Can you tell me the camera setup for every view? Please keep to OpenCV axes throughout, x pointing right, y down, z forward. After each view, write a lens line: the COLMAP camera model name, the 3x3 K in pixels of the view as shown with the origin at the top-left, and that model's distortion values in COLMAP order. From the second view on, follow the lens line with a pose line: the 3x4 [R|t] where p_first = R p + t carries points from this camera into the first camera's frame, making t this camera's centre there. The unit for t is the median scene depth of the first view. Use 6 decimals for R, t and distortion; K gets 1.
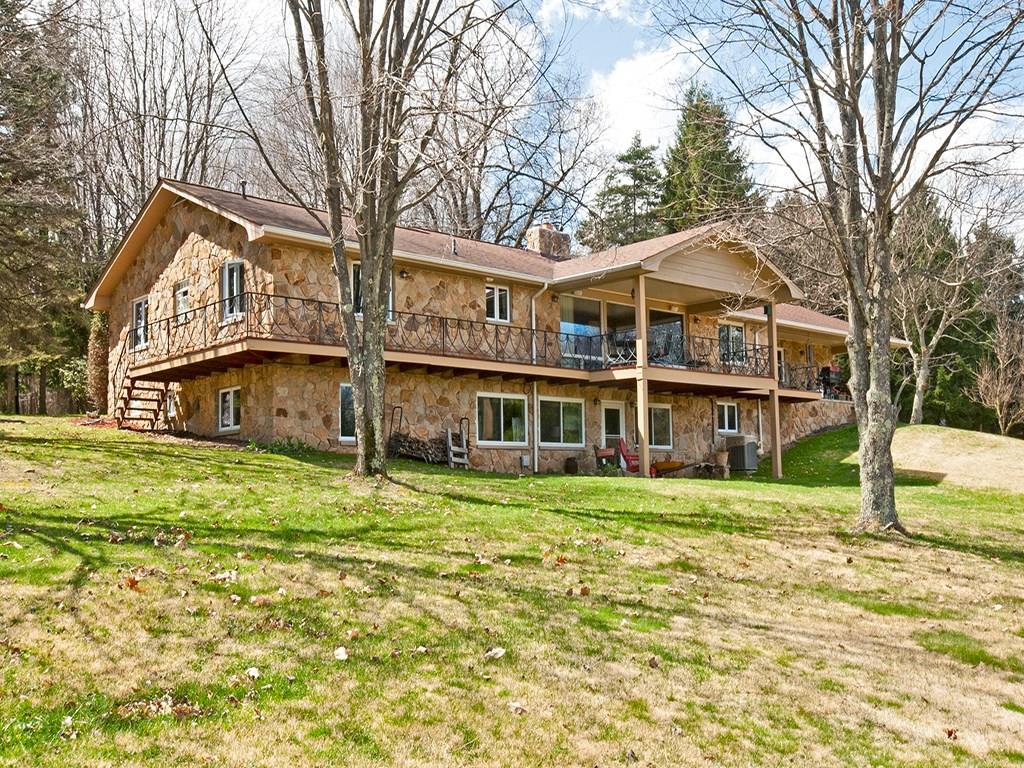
lens RADIAL K [[1053.1, 0, 511.4], [0, 1053.1, 383.8], [0, 0, 1]] dist [0.012158, 0.000000]
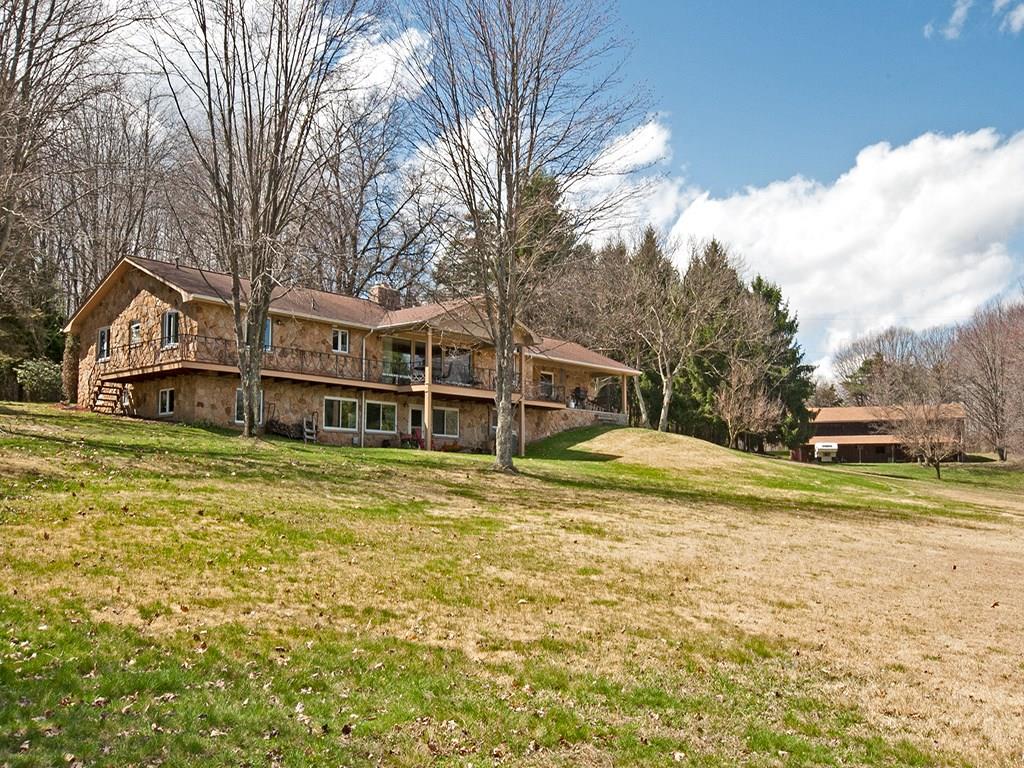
lens RADIAL K [[991.8, 0, 531.7], [0, 991.8, 405.3], [0, 0, 1]] dist [0.015674, 0.000000]
pose [[0.991362, 0.031660, 0.127277, 0.092207], [-0.033402, 0.999375, 0.011581, -0.006695], [-0.126831, -0.015732, 0.991800, -0.563548]]
